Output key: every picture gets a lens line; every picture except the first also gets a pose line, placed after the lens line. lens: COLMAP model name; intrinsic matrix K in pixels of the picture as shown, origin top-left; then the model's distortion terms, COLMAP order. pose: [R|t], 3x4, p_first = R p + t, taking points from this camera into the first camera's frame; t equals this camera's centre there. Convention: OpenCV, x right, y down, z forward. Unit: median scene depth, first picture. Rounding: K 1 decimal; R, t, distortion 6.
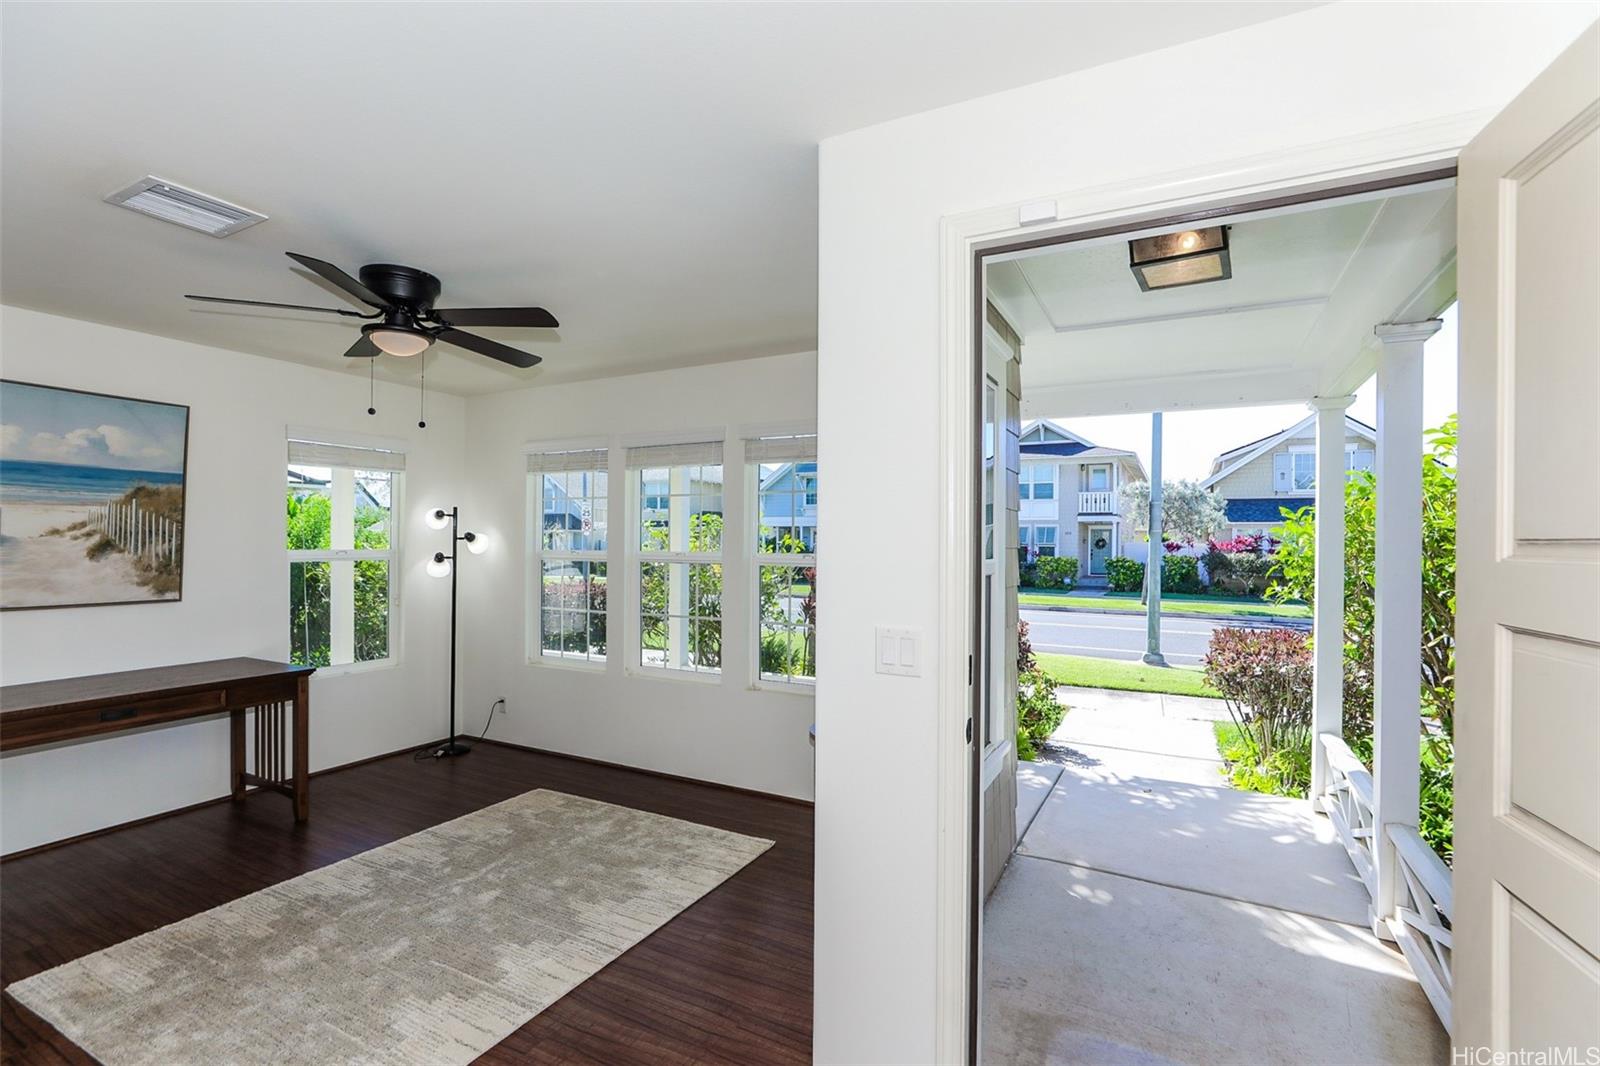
lens RADIAL K [[734.8, 0, 800.1], [0, 734.8, 542.7], [0, 0, 1]] dist [-0.023538, 0.000325]
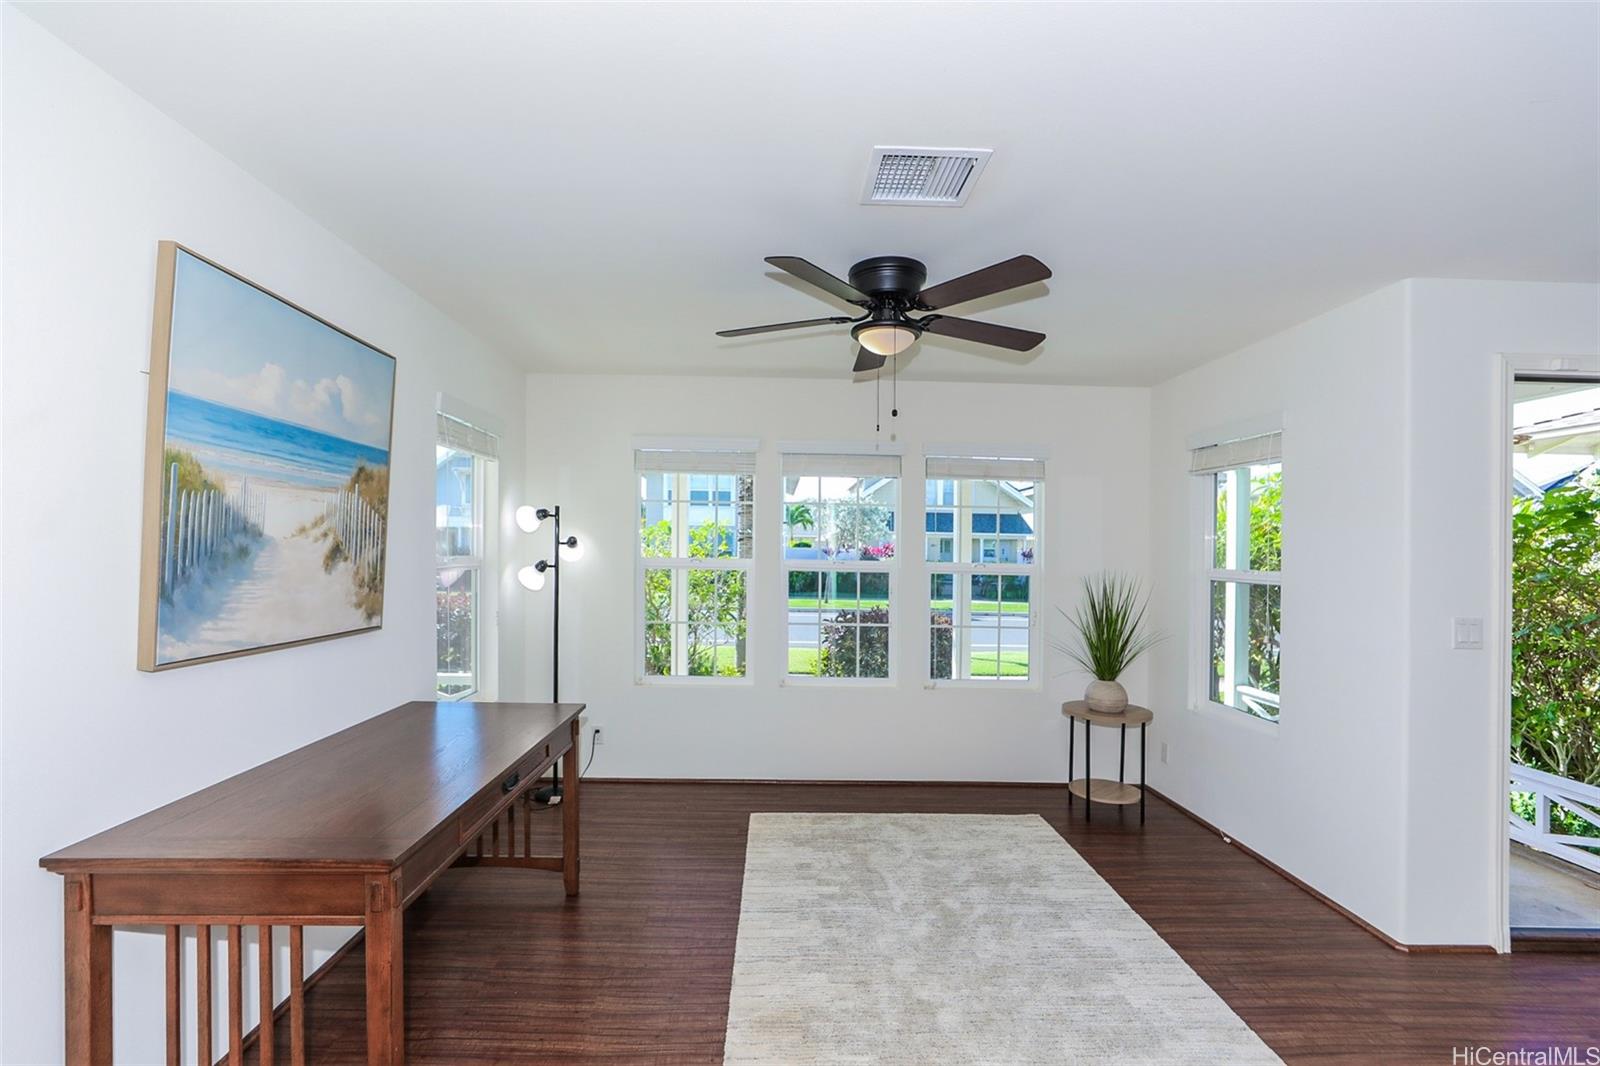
lens RADIAL K [[734.8, 0, 795.5], [0, 734.8, 546.5], [0, 0, 1]] dist [-0.023538, 0.000325]
pose [[0.875063, 0.013612, 0.483817, -0.890768], [-0.013557, 0.999902, -0.003611, -0.003329], [-0.483819, -0.003399, 0.875161, 0.175406]]
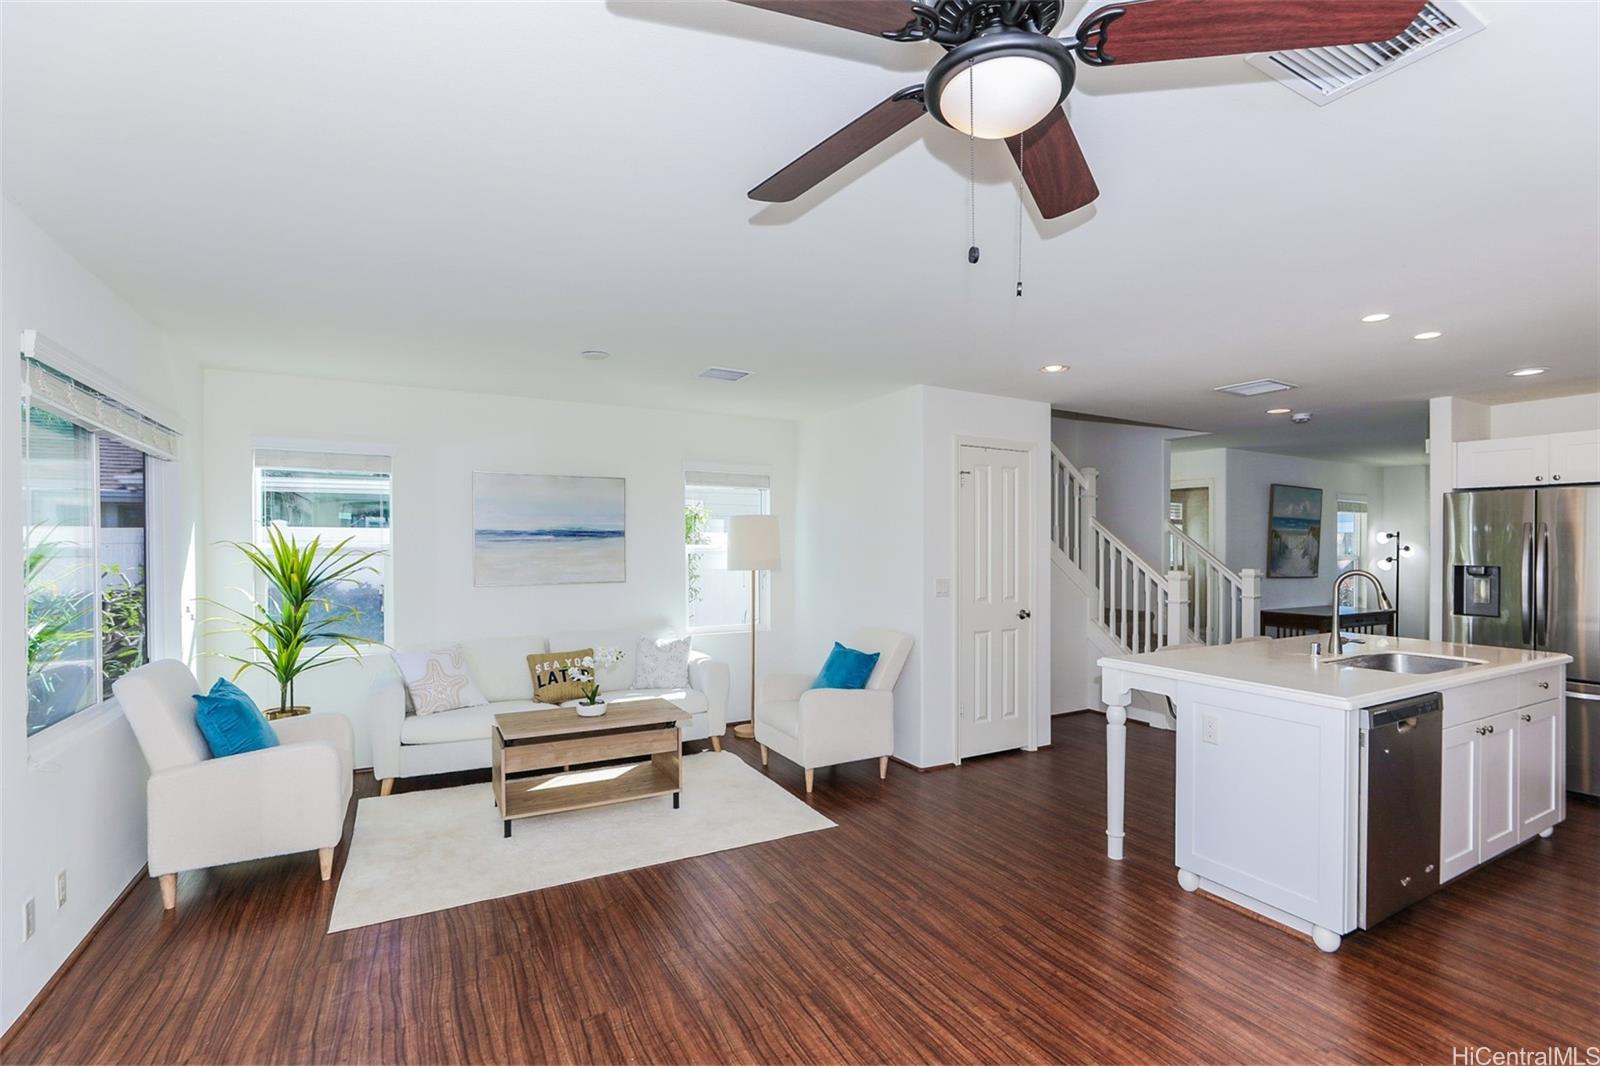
lens RADIAL K [[734.8, 0, 810.1], [0, 734.8, 542.4], [0, 0, 1]] dist [-0.023538, 0.000325]
pose [[0.838497, 0.011974, -0.544775, -0.996827], [-0.009884, 0.999928, 0.006765, -0.027084], [0.544817, -0.000288, 0.838555, -1.795042]]
